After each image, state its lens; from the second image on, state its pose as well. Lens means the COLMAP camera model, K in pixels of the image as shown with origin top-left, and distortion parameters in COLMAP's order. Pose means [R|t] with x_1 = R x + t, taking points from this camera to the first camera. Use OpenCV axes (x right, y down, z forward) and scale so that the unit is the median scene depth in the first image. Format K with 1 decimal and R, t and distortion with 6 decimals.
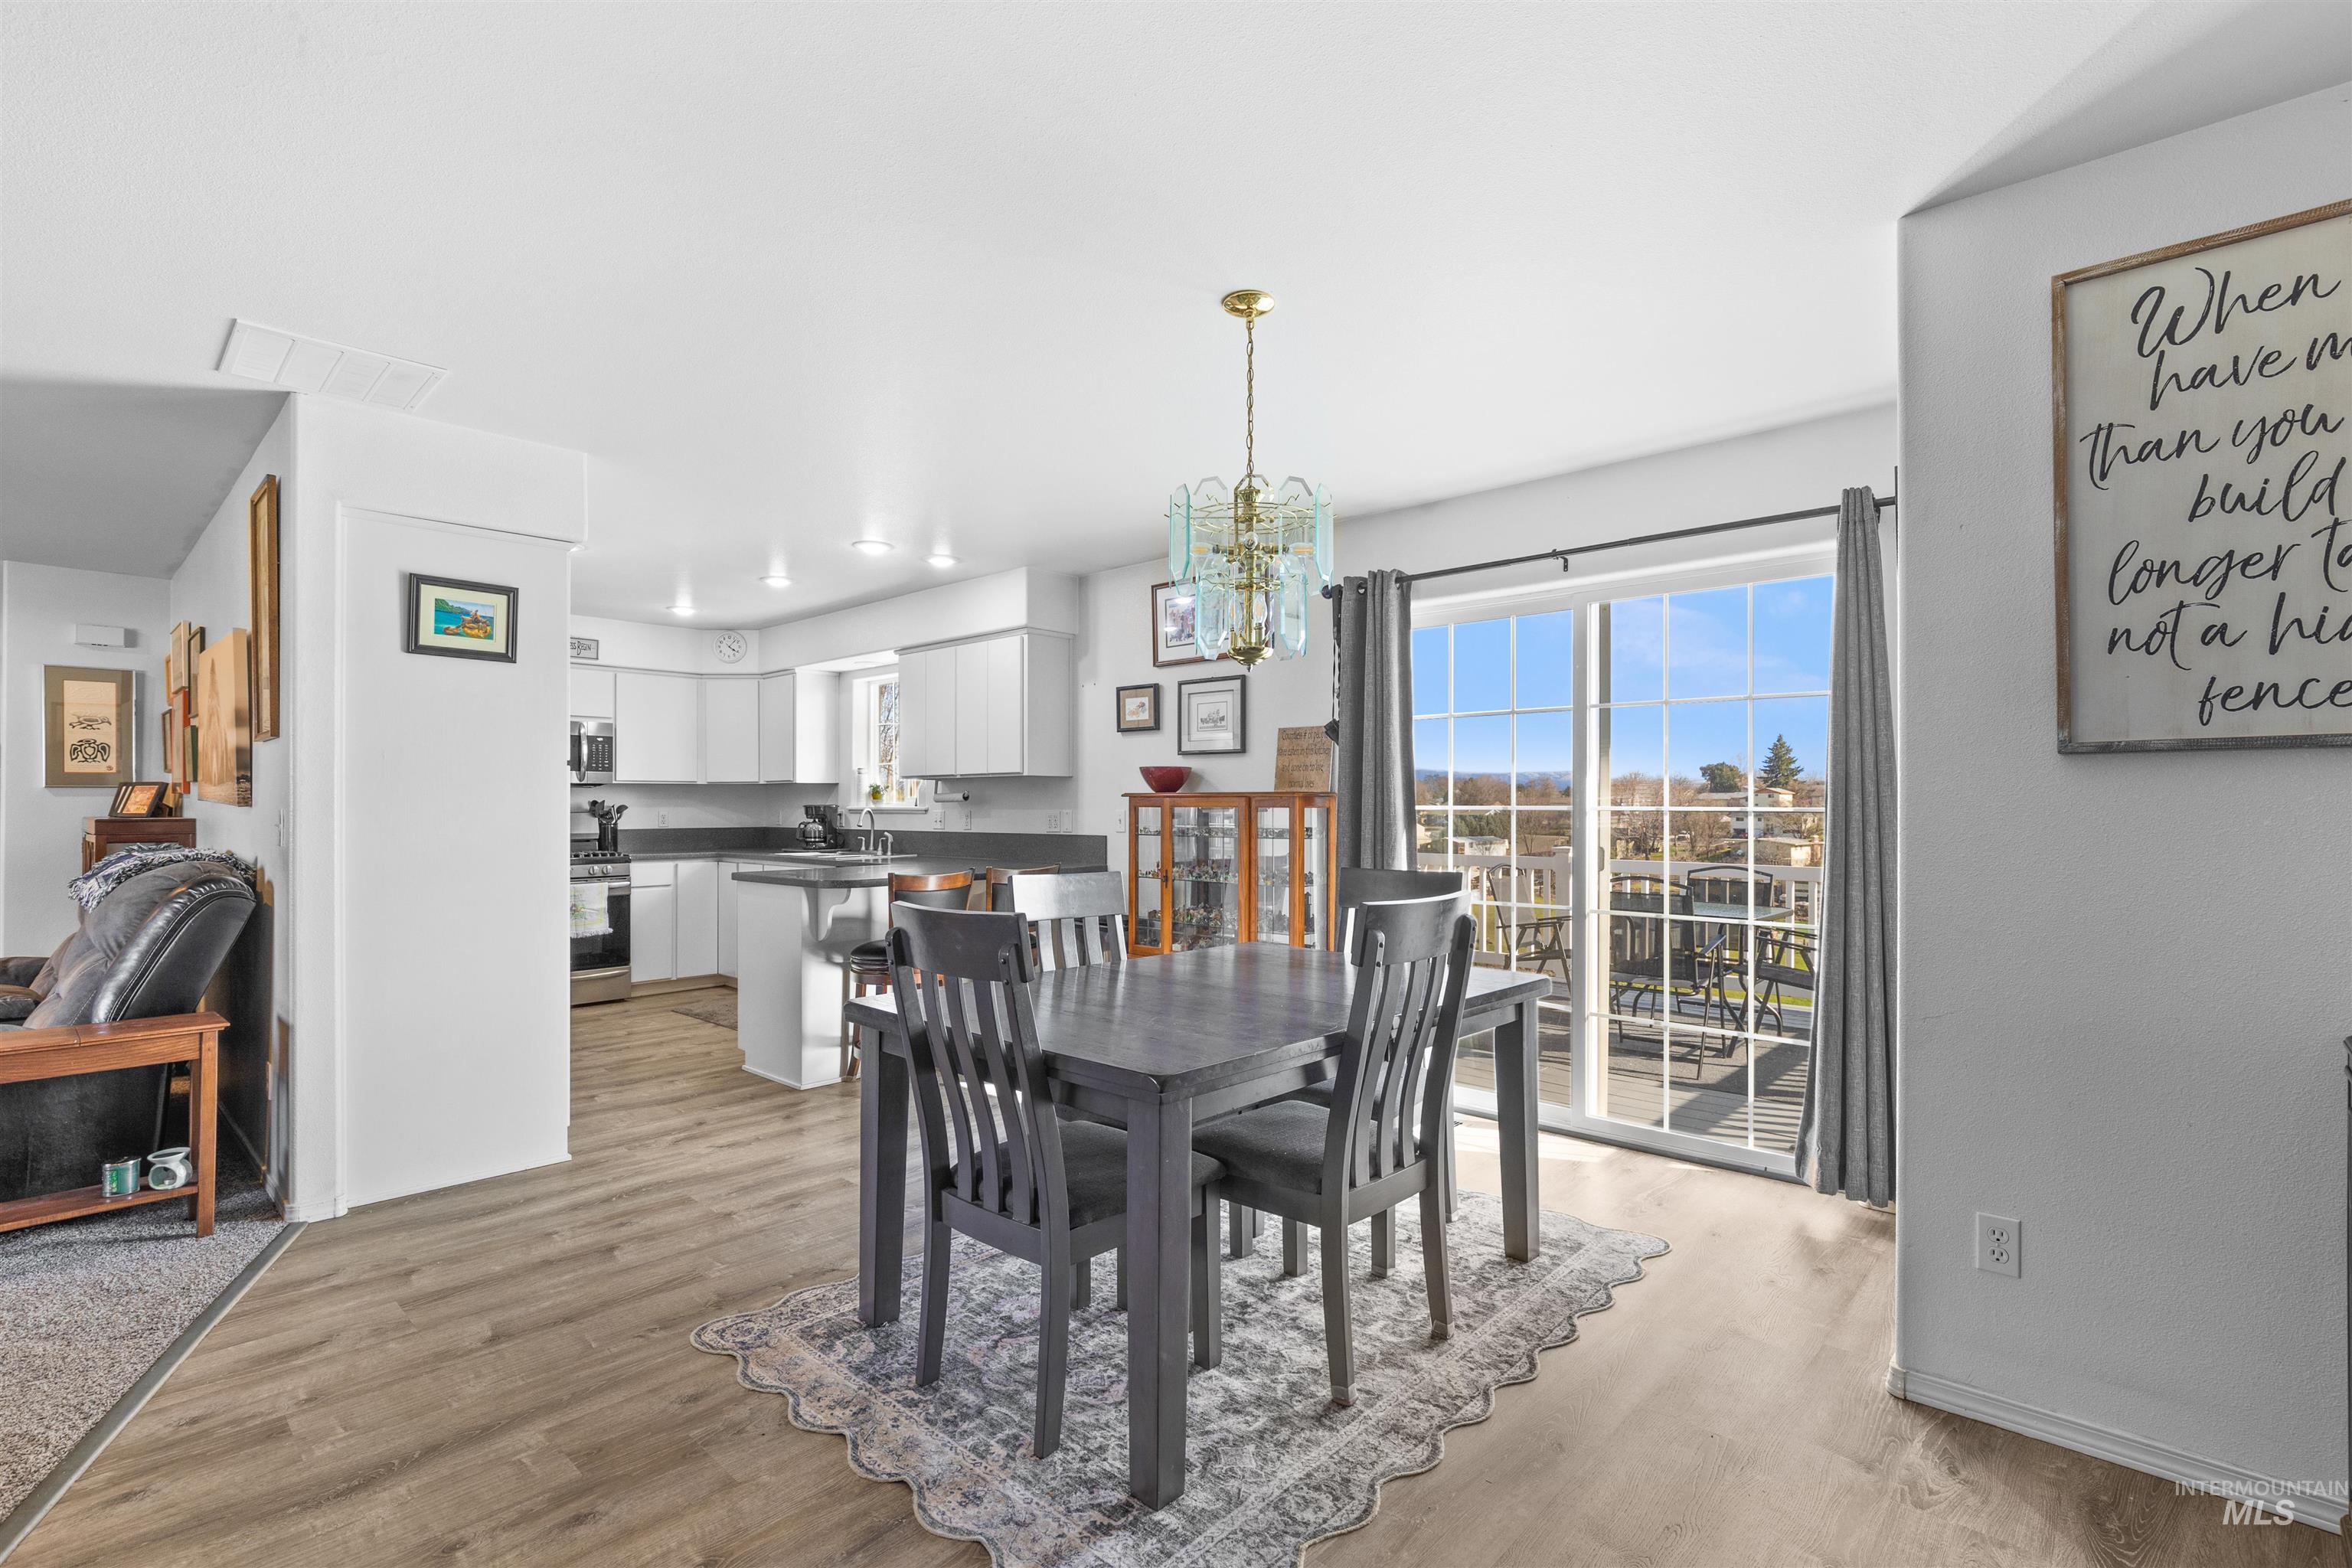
lens RADIAL K [[1098.7, 0, 1189.6], [0, 1098.7, 799.3], [0, 0, 1]] dist [-0.001242, 0.001894]
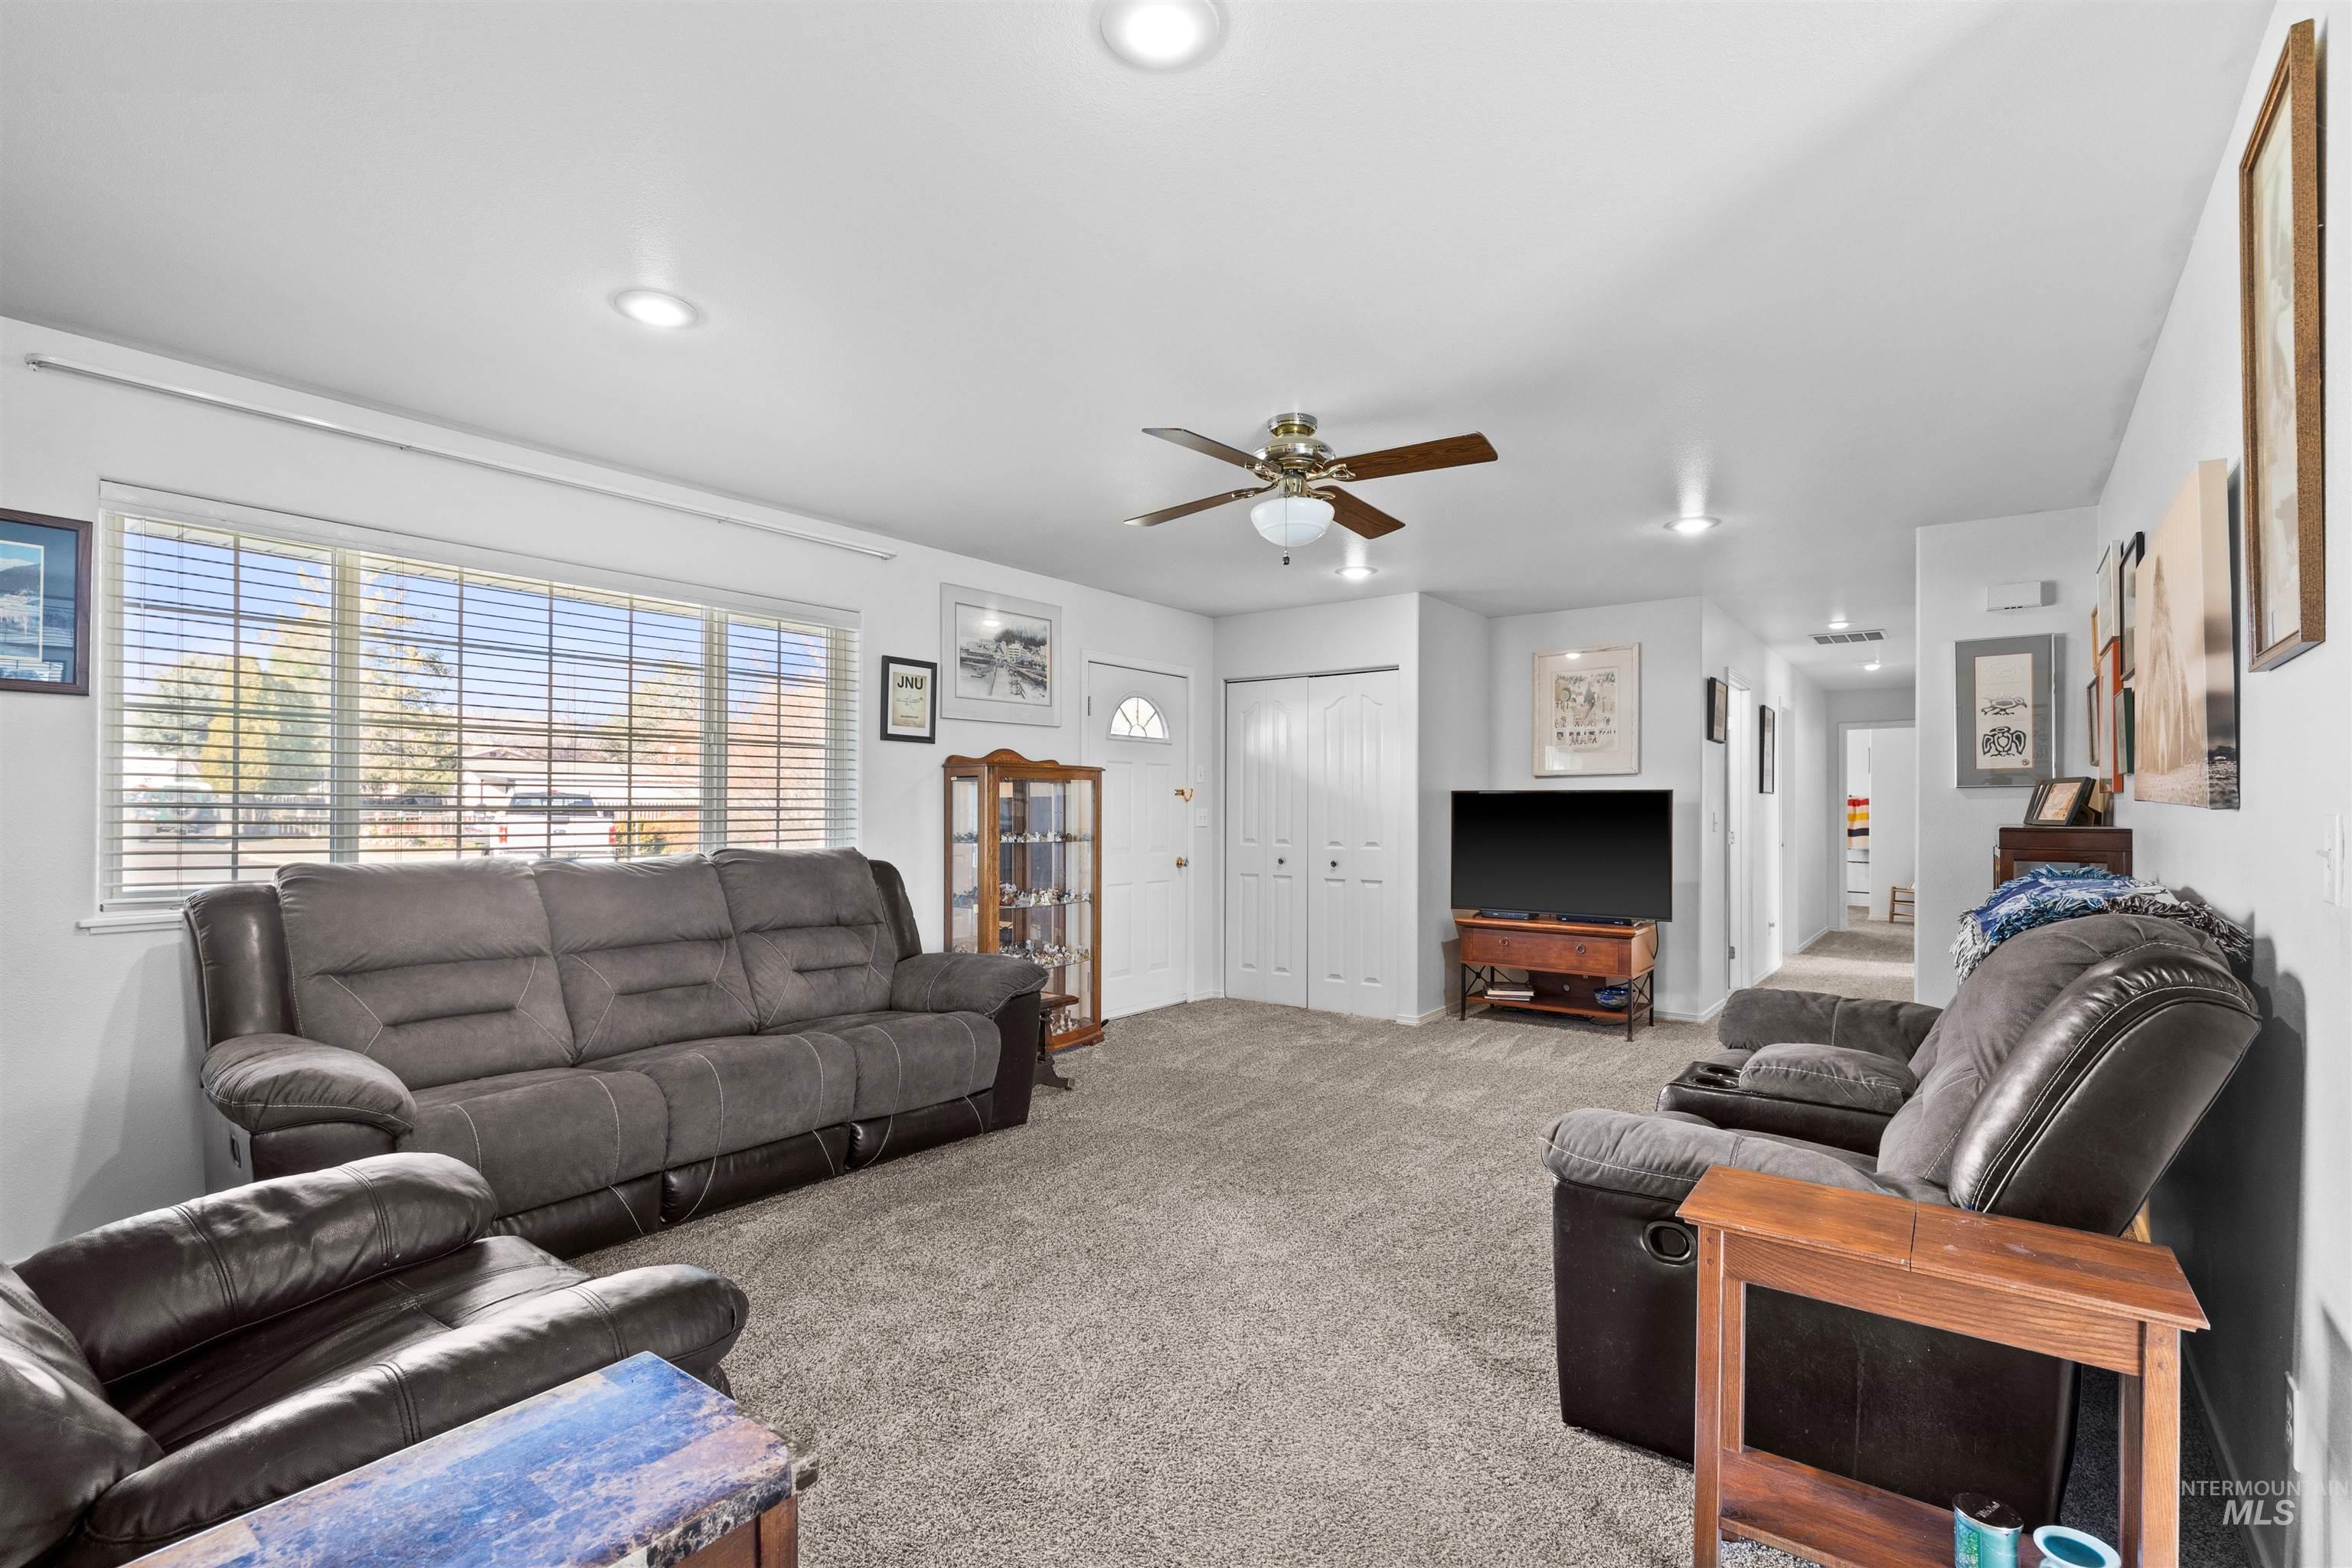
lens RADIAL K [[1098.7, 0, 1193.7], [0, 1098.7, 801.6], [0, 0, 1]] dist [-0.001242, 0.001894]
pose [[0.127495, -0.004861, -0.991827, -0.335353], [-0.000767, 0.999987, -0.004999, 0.004914], [0.991839, 0.001398, 0.127490, 0.372396]]
